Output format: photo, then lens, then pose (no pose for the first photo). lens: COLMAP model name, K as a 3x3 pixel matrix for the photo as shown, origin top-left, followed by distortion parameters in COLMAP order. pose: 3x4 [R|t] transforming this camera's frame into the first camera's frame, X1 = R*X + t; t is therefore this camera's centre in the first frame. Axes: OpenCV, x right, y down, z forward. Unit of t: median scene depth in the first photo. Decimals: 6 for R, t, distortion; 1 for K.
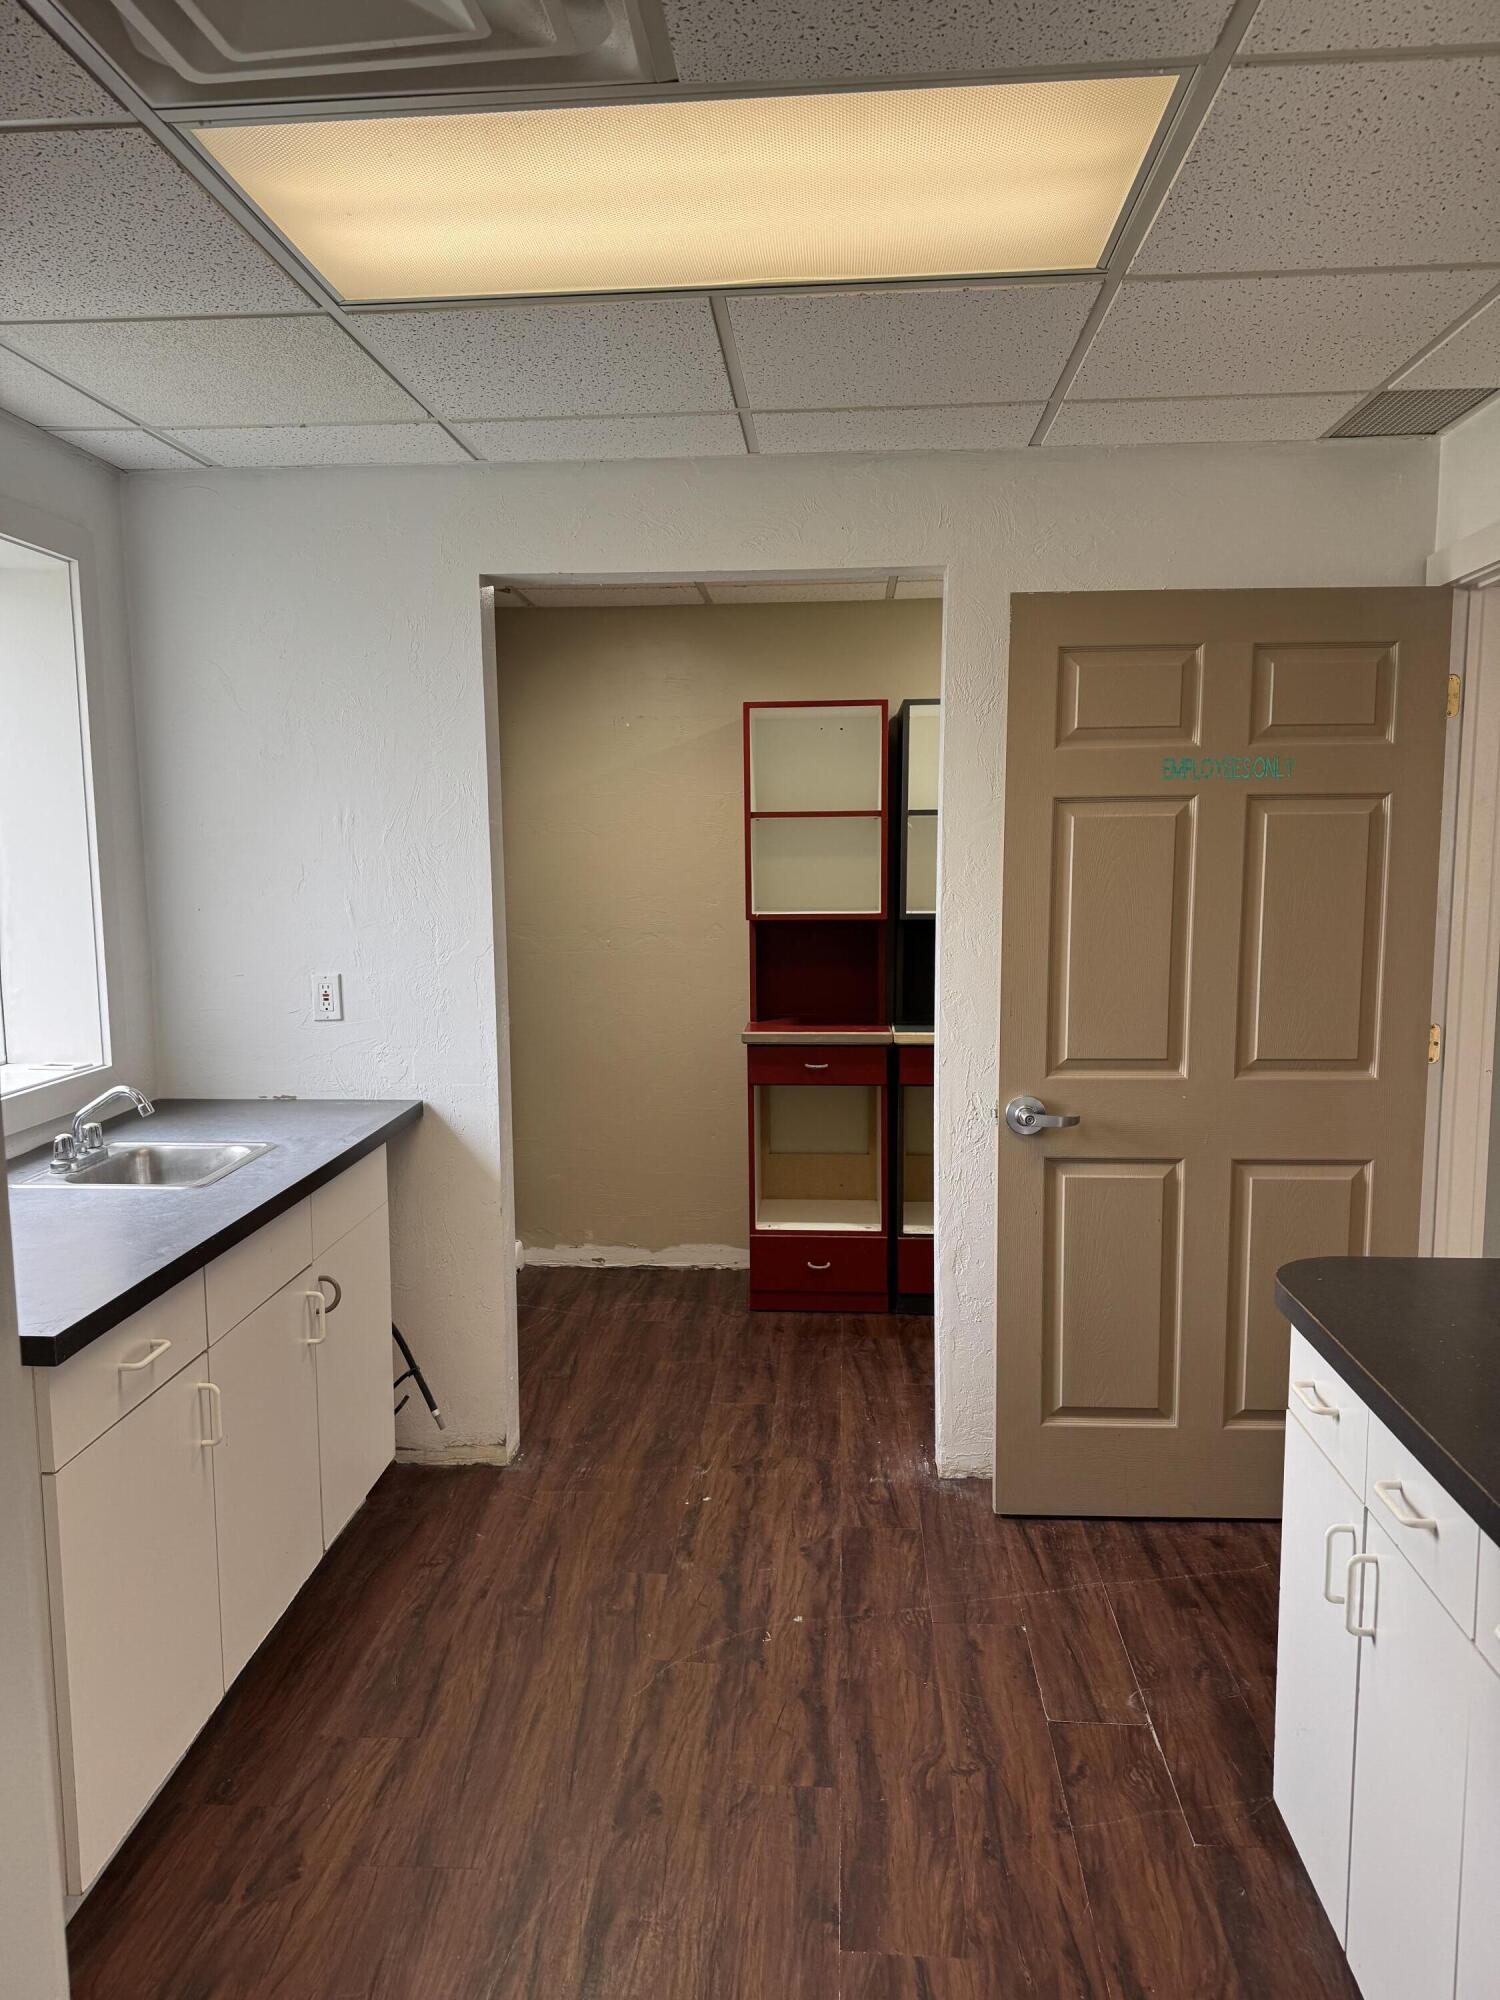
lens RADIAL K [[1411.3, 0, 749.3], [0, 1411.3, 1002.9], [0, 0, 1]] dist [0.007210, -0.018082]
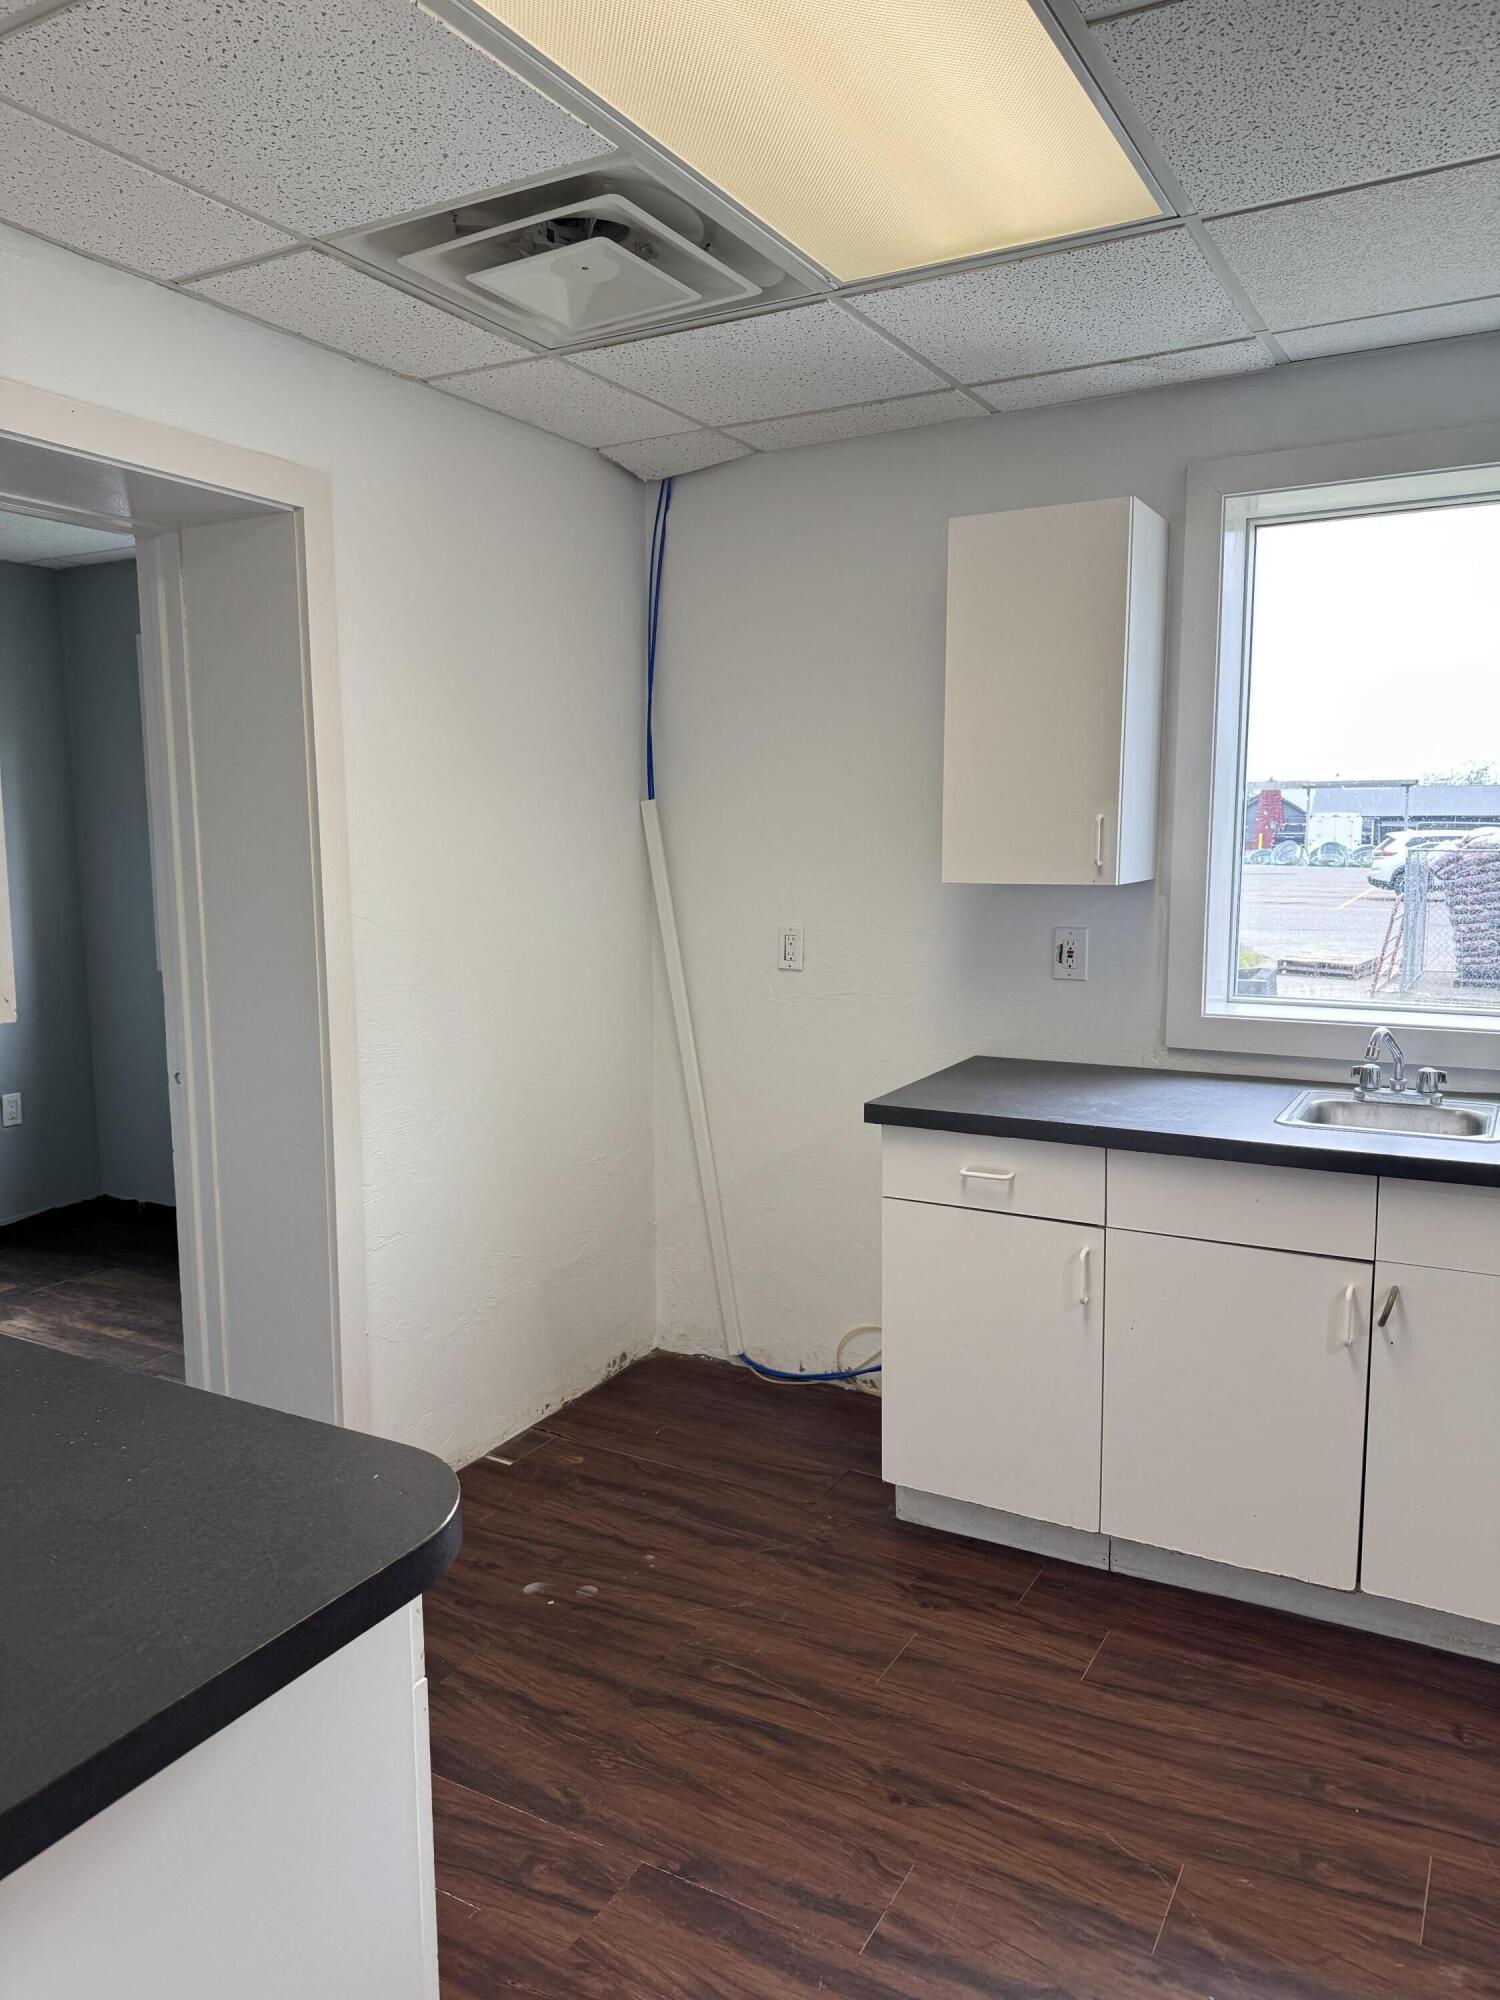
lens RADIAL K [[1411.3, 0, 750.0], [0, 1411.3, 1004.2], [0, 0, 1]] dist [0.007210, -0.018082]
pose [[-0.432961, 0.125911, -0.892576, 0.744813], [-0.092574, 0.978750, 0.182972, -0.116909], [0.896646, 0.161849, -0.412104, 1.191665]]
